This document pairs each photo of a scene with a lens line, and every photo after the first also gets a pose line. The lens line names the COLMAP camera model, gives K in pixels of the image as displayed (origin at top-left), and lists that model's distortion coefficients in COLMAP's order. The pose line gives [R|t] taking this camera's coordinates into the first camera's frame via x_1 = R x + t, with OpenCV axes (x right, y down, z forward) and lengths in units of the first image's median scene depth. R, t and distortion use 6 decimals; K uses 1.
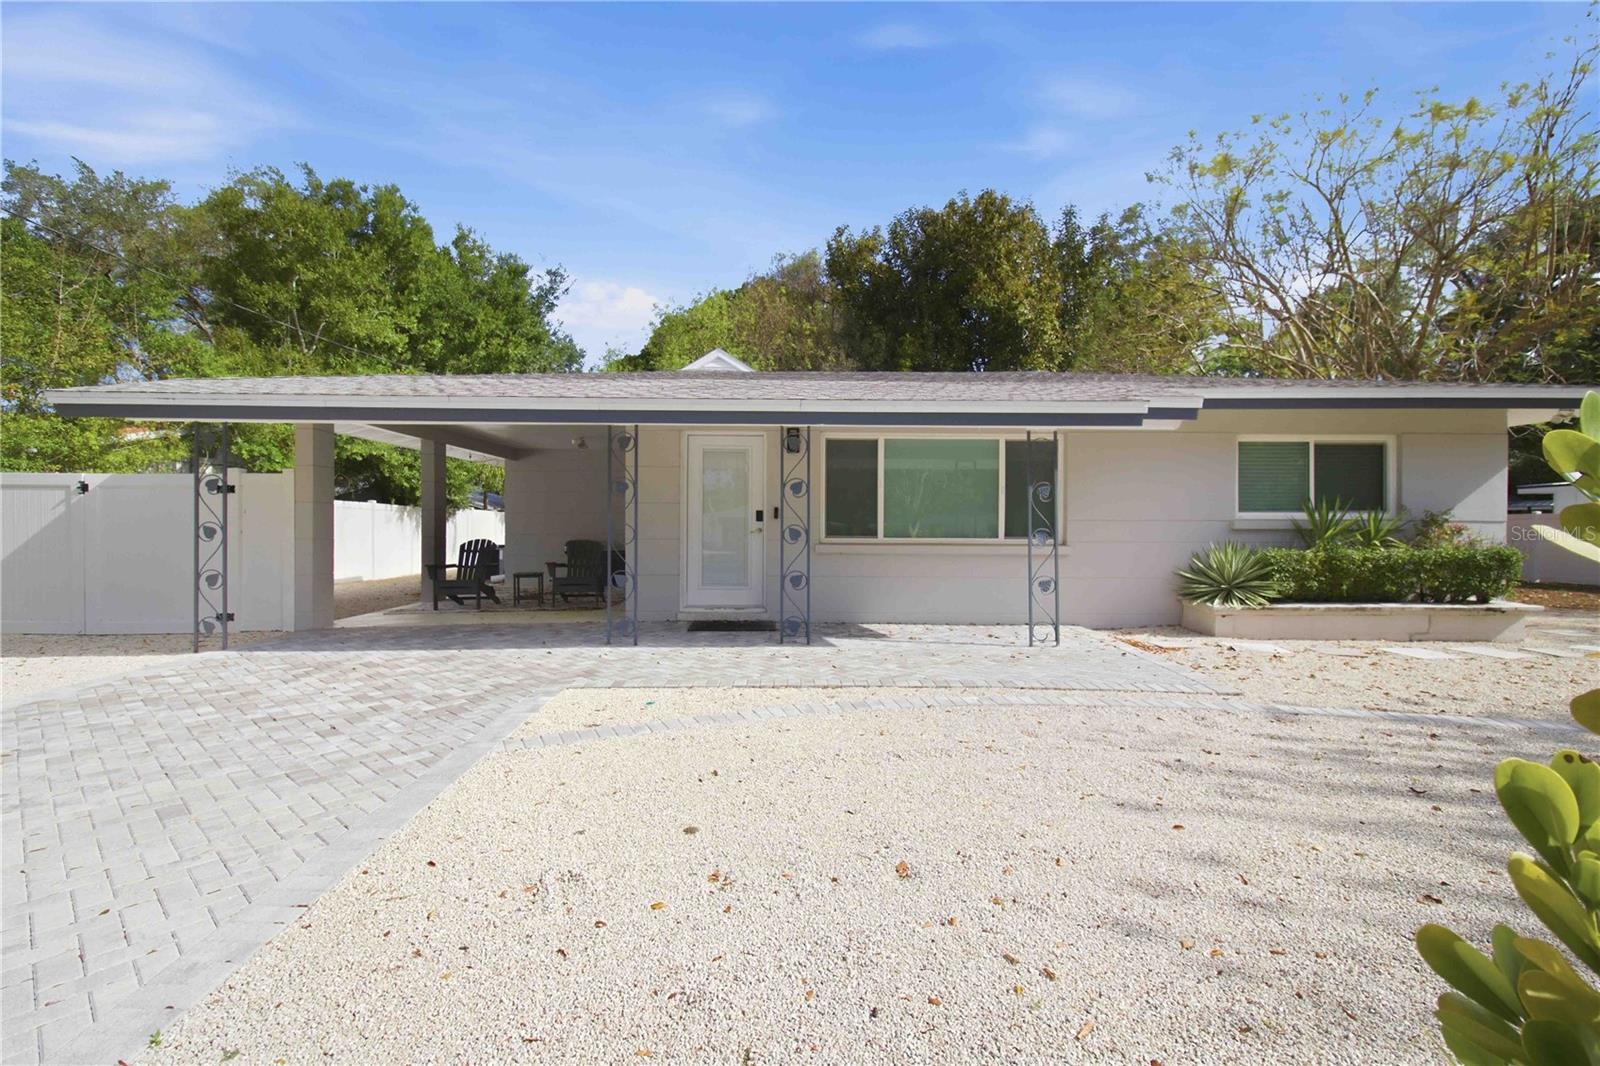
lens RADIAL K [[726.2, 0, 798.1], [0, 726.2, 528.2], [0, 0, 1]] dist [0.001147, -0.000132]
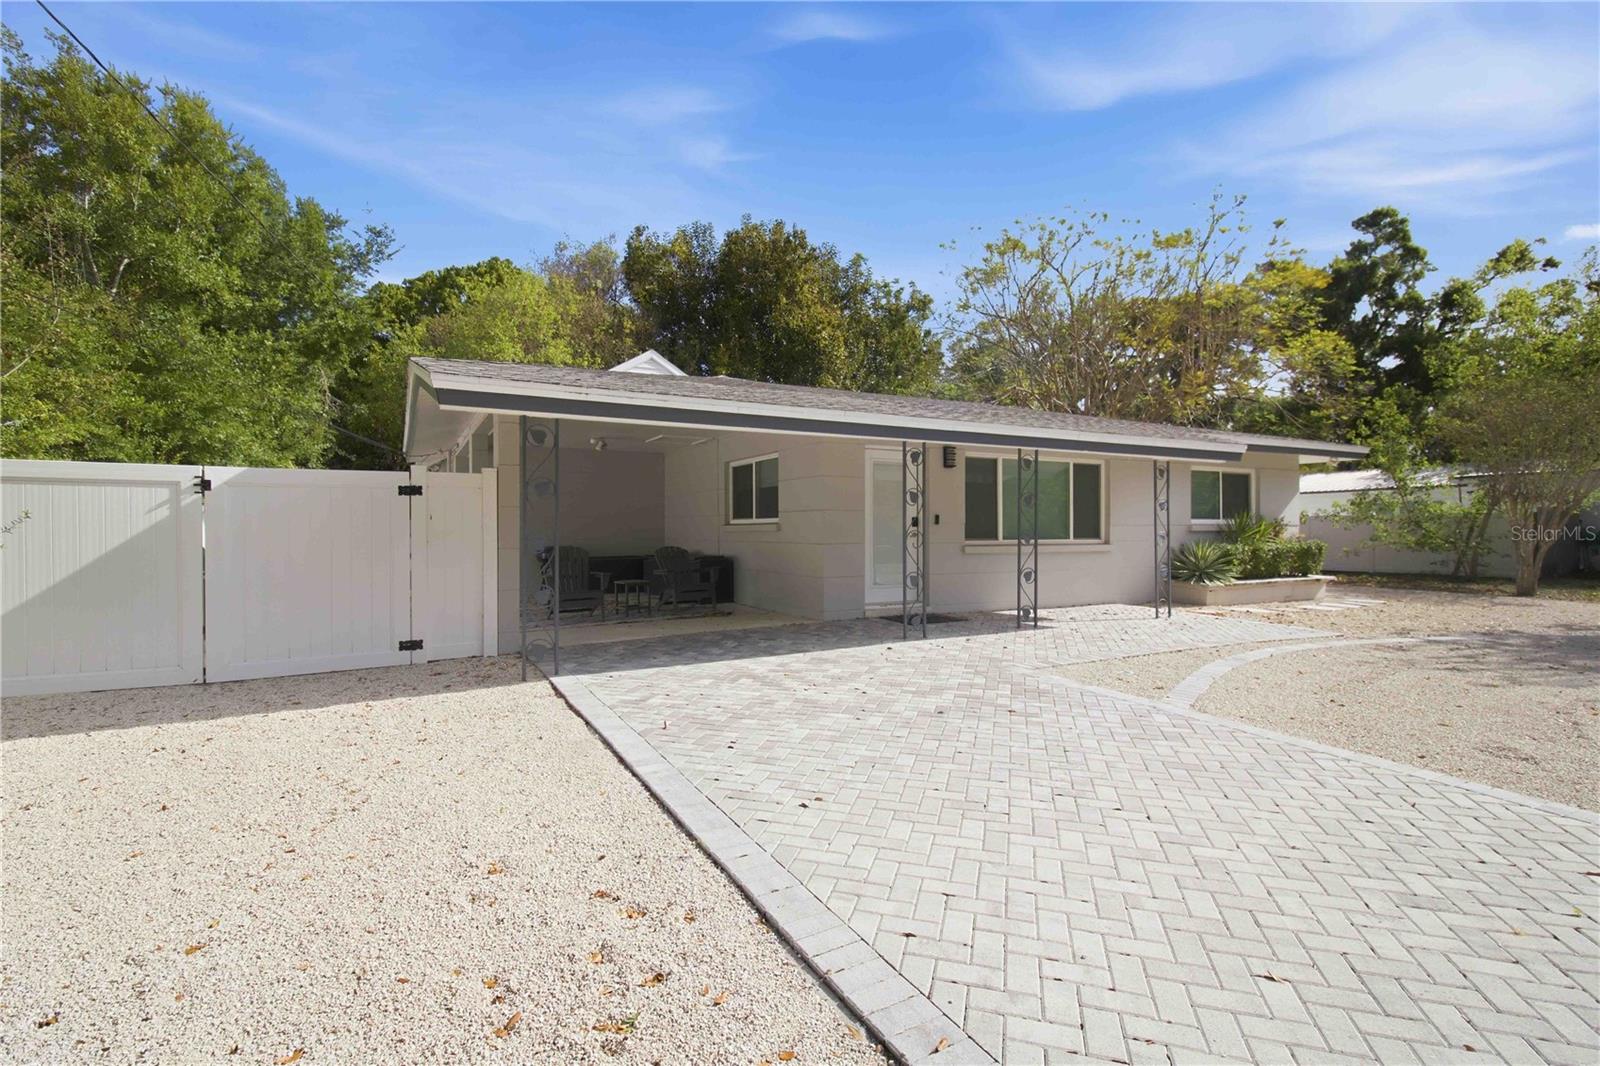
lens RADIAL K [[728.5, 0, 794.0], [0, 728.5, 527.5], [0, 0, 1]] dist [-0.018056, 0.000191]
pose [[0.893371, -0.004204, 0.449300, -0.735469], [0.005065, 0.999987, -0.000714, -0.008873], [-0.449291, 0.002914, 0.893380, 0.077524]]
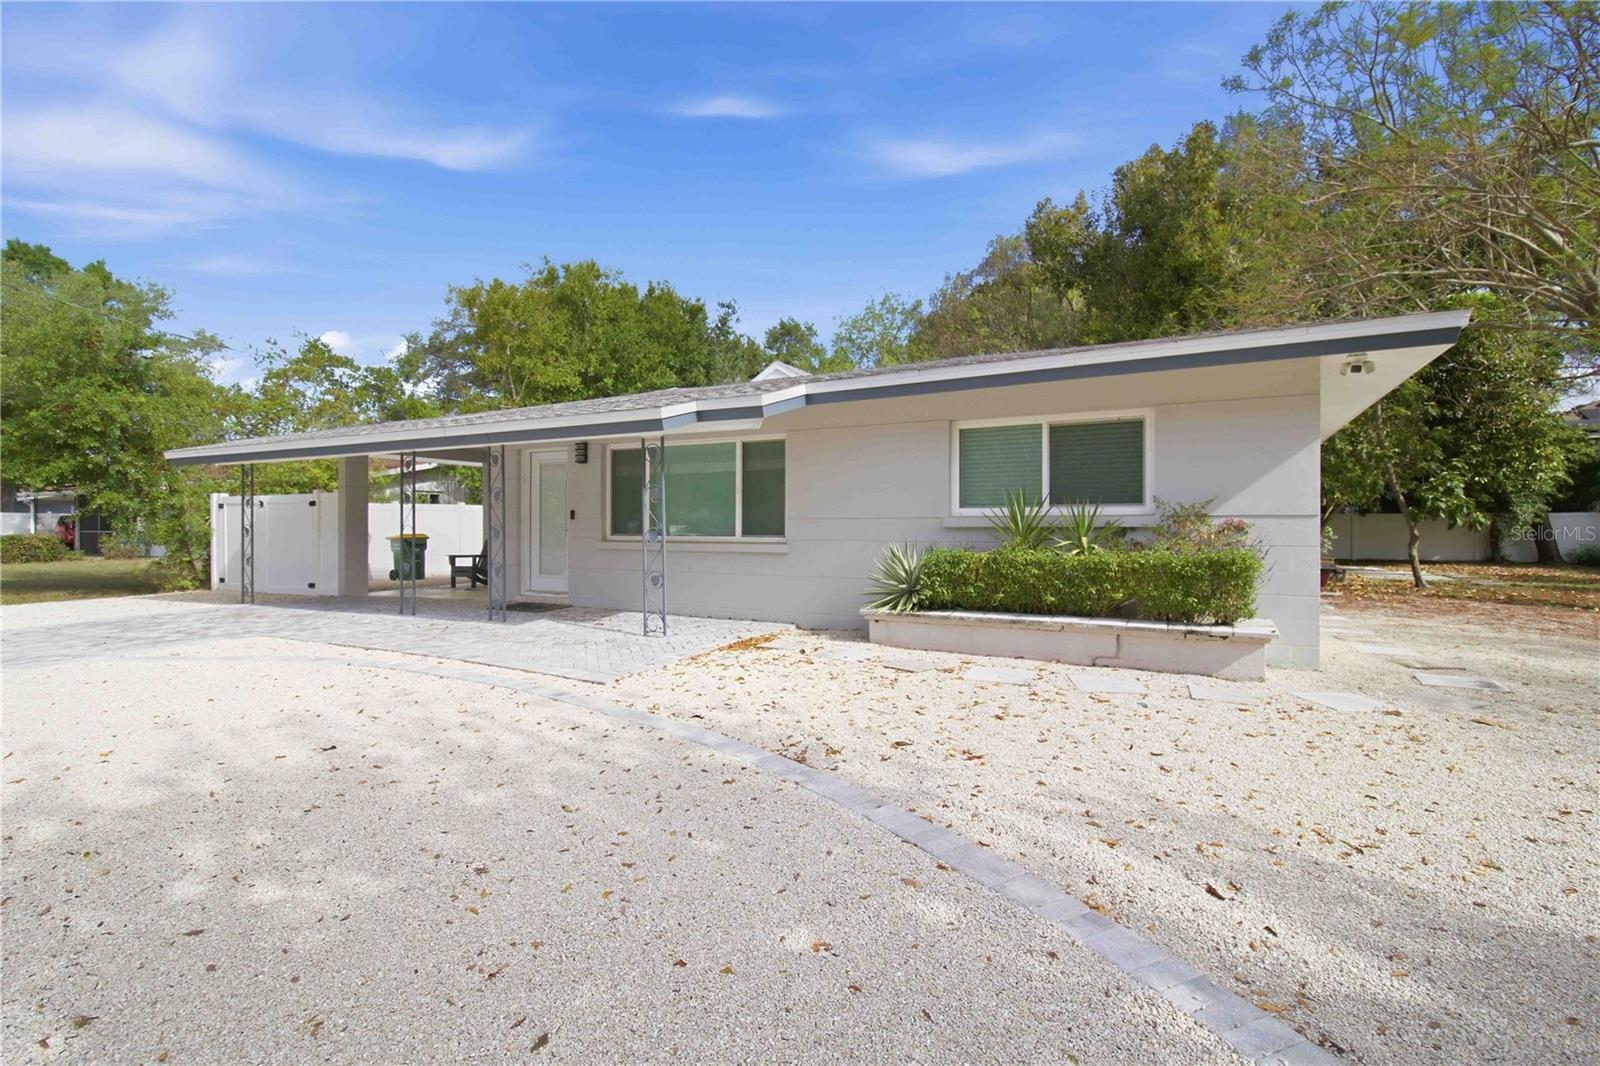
lens RADIAL K [[726.2, 0, 798.1], [0, 726.2, 528.2], [0, 0, 1]] dist [0.001147, -0.000132]
pose [[0.874796, -0.001934, -0.484488, 0.868077], [0.003072, 0.999994, 0.001556, 0.000369], [0.484482, -0.002850, 0.874797, 0.126084]]
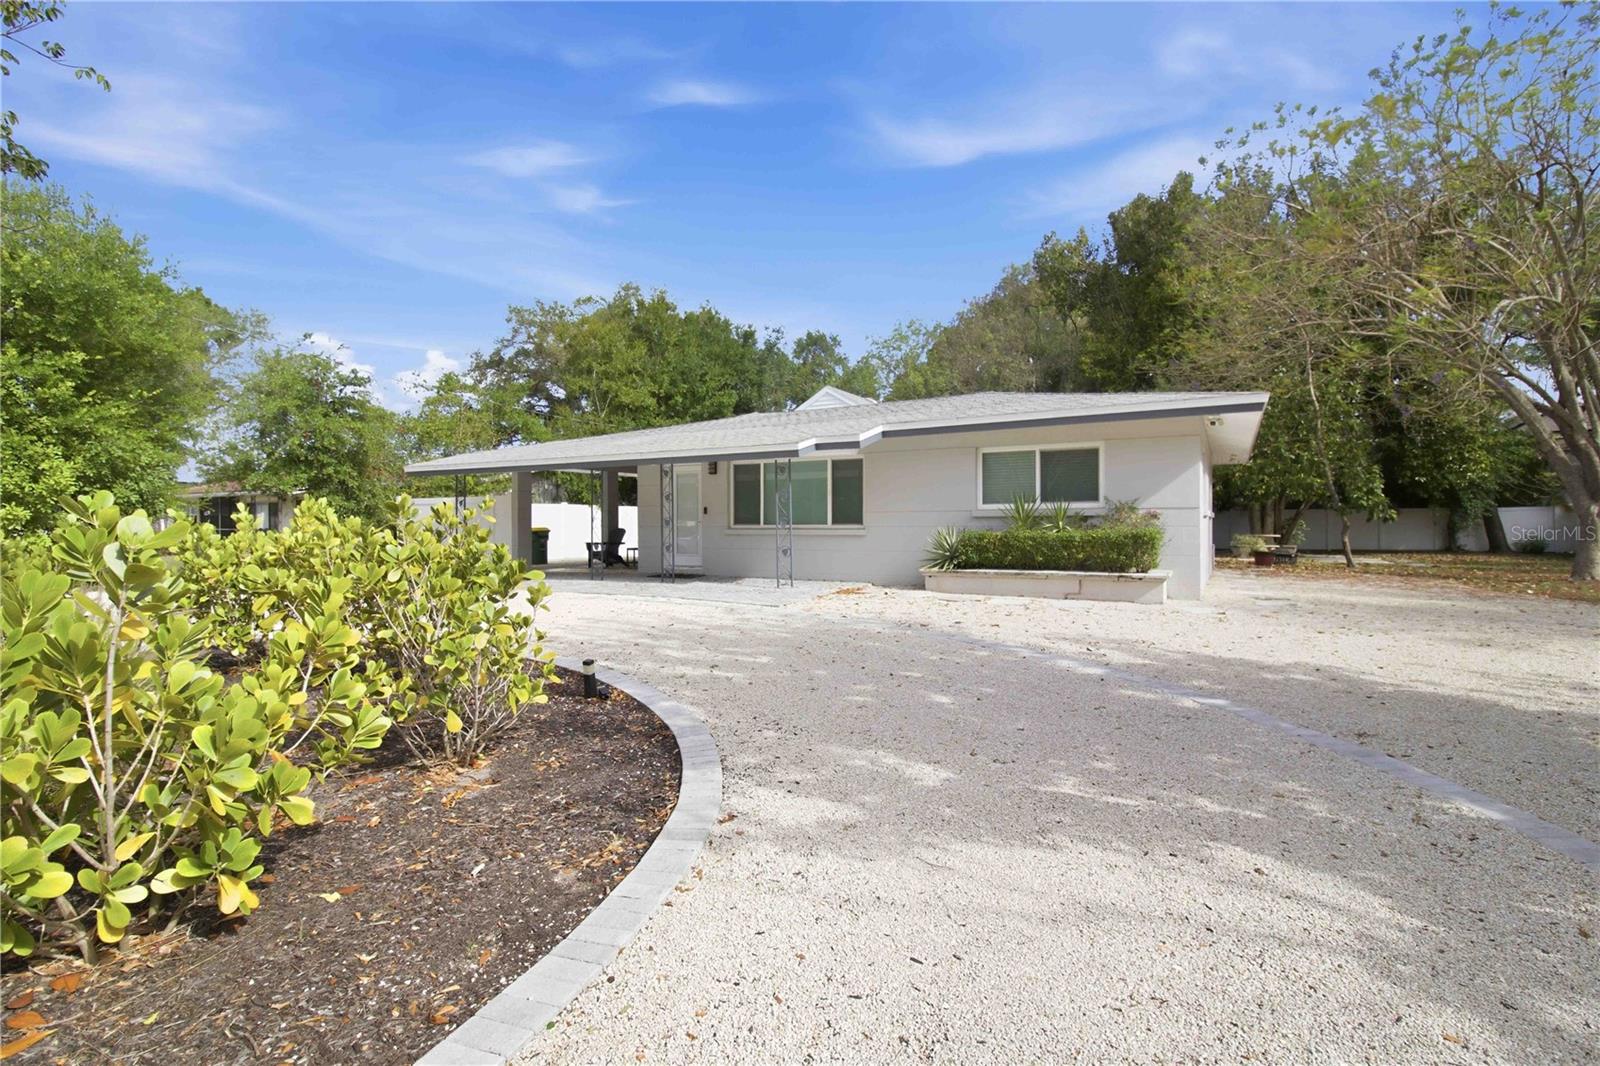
lens RADIAL K [[728.5, 0, 794.0], [0, 728.5, 527.5], [0, 0, 1]] dist [-0.018056, 0.000191]
pose [[0.863295, -0.004974, -0.504675, 0.994533], [0.007081, 0.999972, 0.002258, 0.015759], [0.504650, -0.005523, 0.863306, -0.362209]]
